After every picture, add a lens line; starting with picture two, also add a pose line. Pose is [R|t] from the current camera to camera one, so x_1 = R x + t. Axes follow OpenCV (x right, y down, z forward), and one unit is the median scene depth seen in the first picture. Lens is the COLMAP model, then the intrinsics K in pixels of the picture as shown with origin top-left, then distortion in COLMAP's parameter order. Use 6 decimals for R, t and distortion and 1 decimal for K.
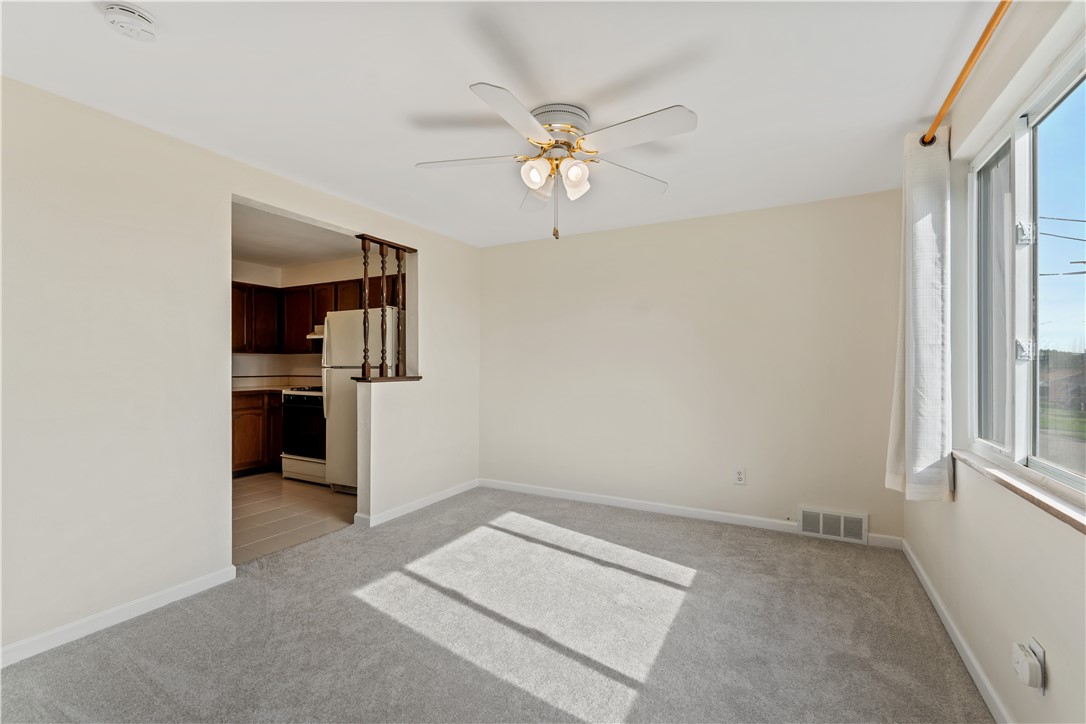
lens RADIAL K [[460.7, 0, 542.1], [0, 460.7, 365.0], [0, 0, 1]] dist [0.000527, 0.000035]
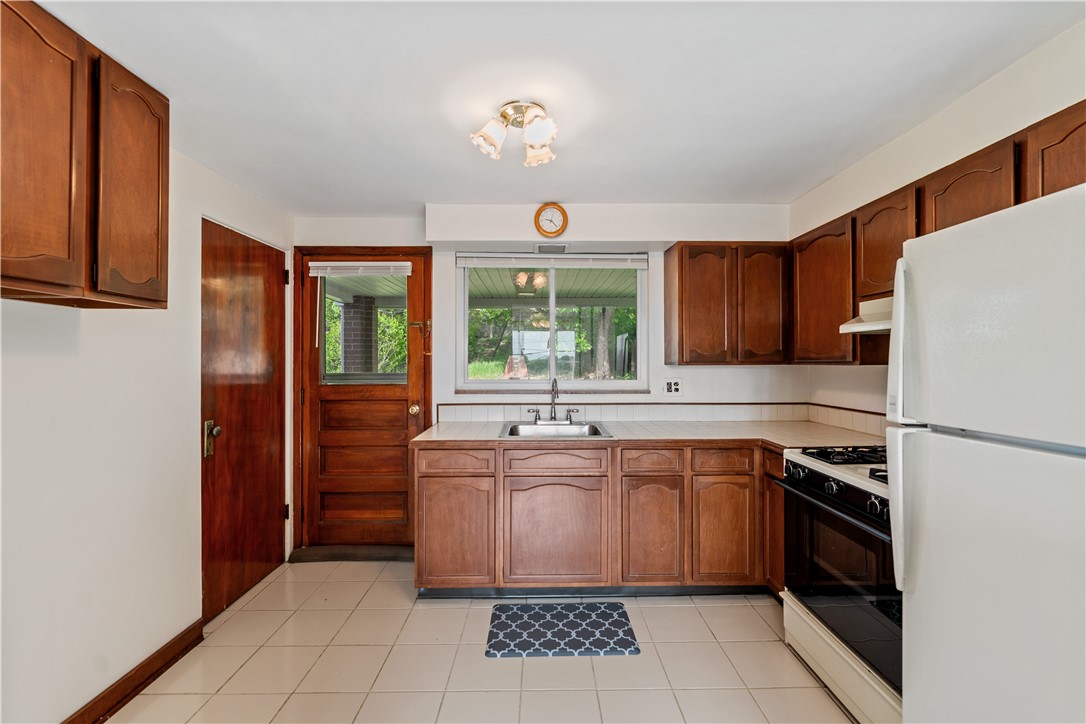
lens RADIAL K [[460.7, 0, 544.3], [0, 460.7, 360.7], [0, 0, 1]] dist [0.000527, 0.000035]
pose [[0.490947, -0.003926, -0.871180, -0.269300], [0.004614, 0.999988, -0.001906, -0.032145], [0.871177, -0.003084, 0.490959, 0.543254]]
